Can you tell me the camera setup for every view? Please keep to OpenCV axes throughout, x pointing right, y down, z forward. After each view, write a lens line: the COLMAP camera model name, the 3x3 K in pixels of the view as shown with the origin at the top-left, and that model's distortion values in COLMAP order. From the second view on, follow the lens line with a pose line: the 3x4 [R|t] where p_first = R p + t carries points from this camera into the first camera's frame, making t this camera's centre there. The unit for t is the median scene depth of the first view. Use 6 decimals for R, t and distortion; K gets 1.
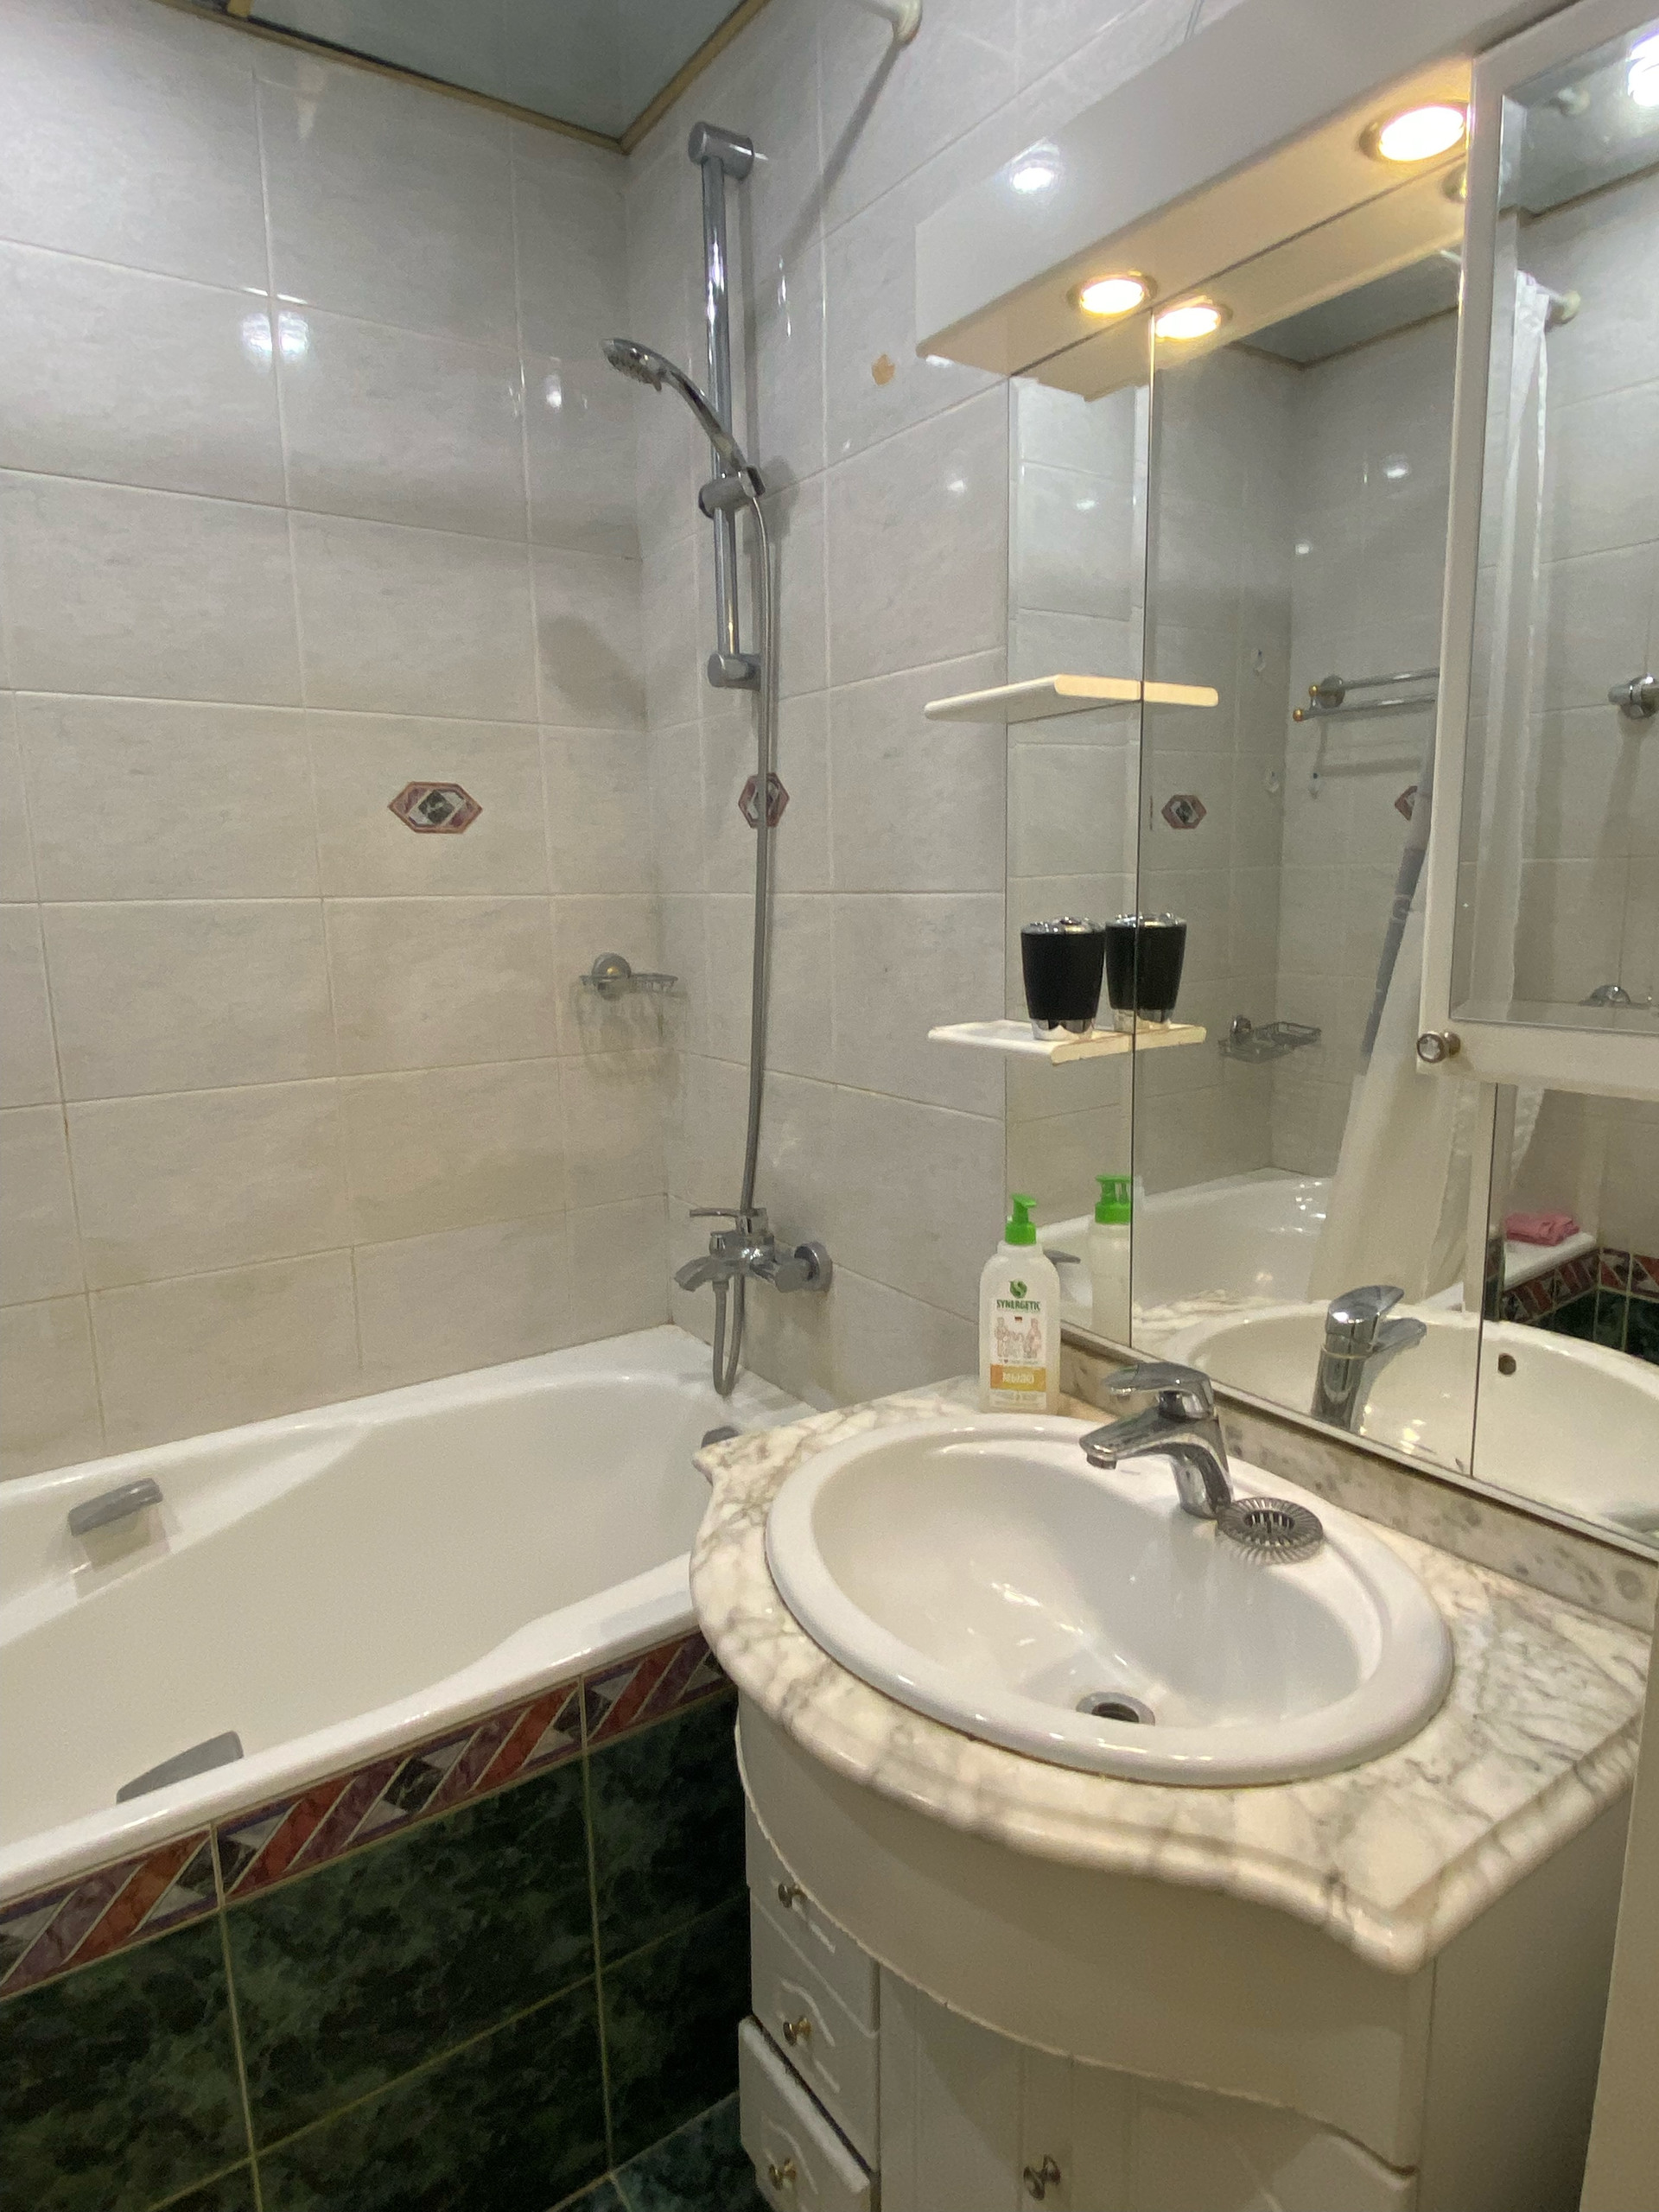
lens RADIAL K [[1241.7, 0, 841.1], [0, 1241.7, 1099.1], [0, 0, 1]] dist [0.052799, -0.051341]
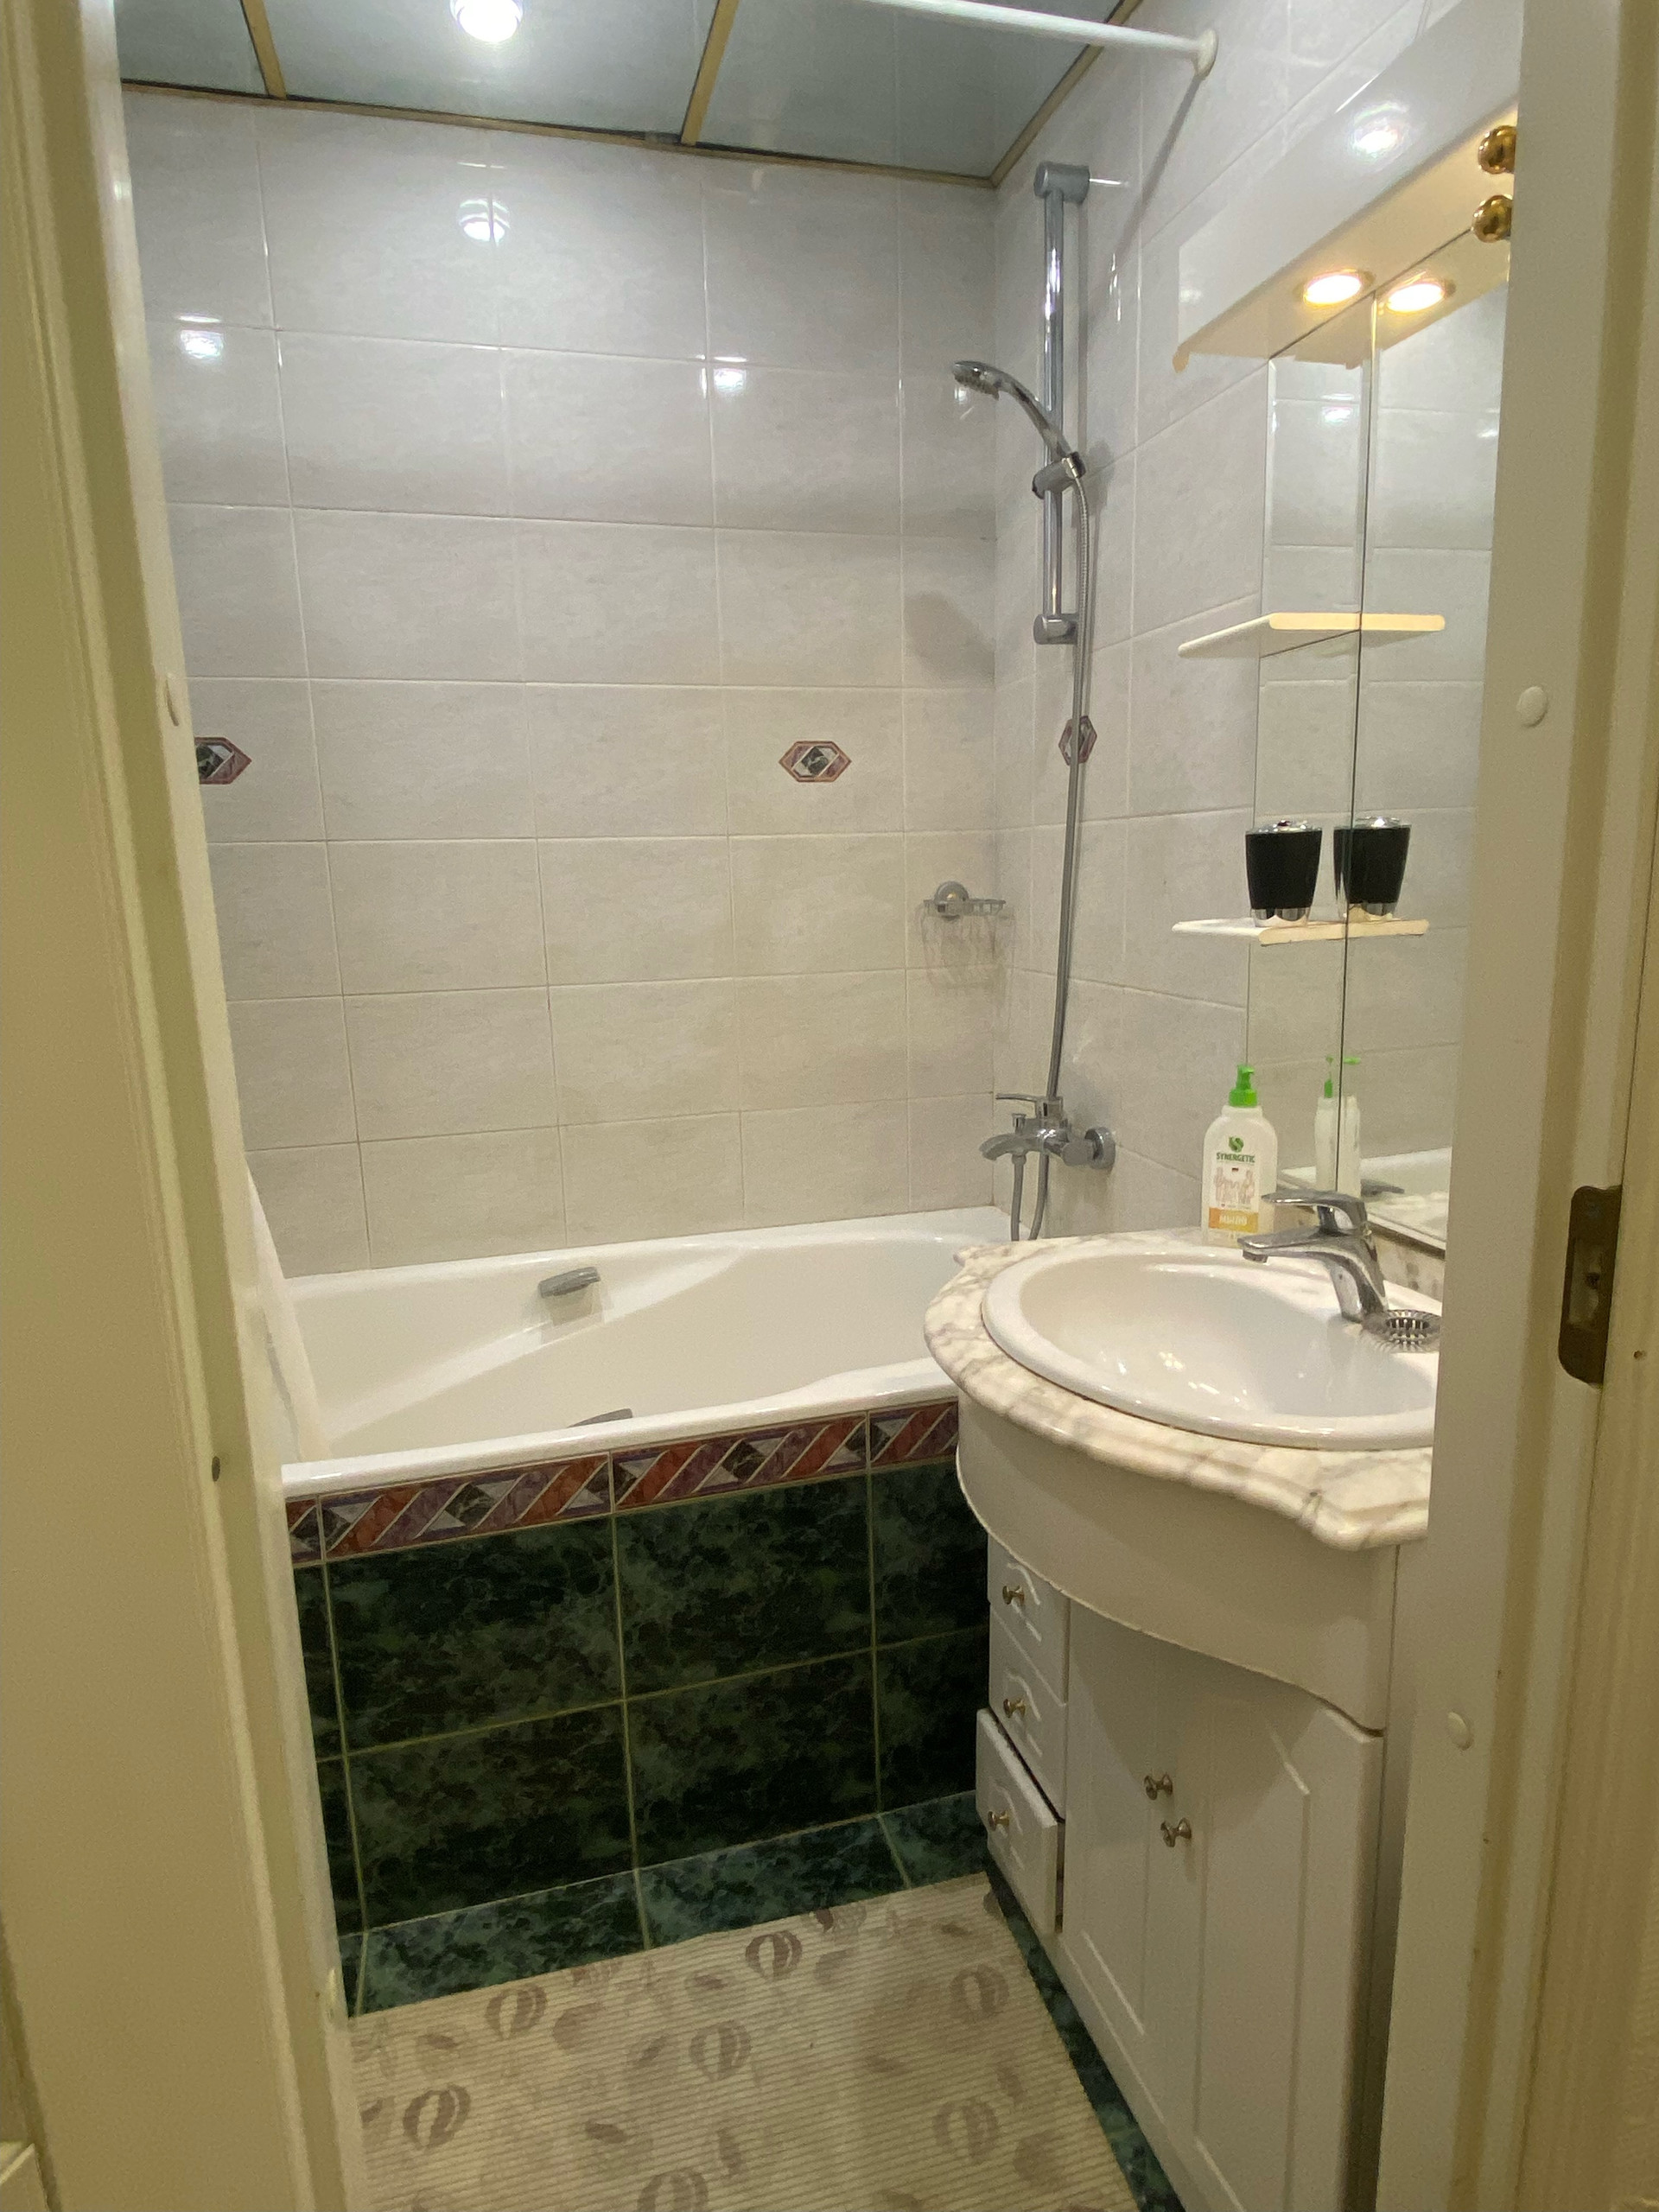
lens RADIAL K [[1241.7, 0, 841.1], [0, 1241.7, 1099.1], [0, 0, 1]] dist [0.052799, -0.051341]
pose [[0.944630, 0.051694, -0.324039, 0.168148], [-0.044530, 0.998573, 0.029491, 0.091340], [0.325101, -0.013429, 0.945584, -0.232216]]
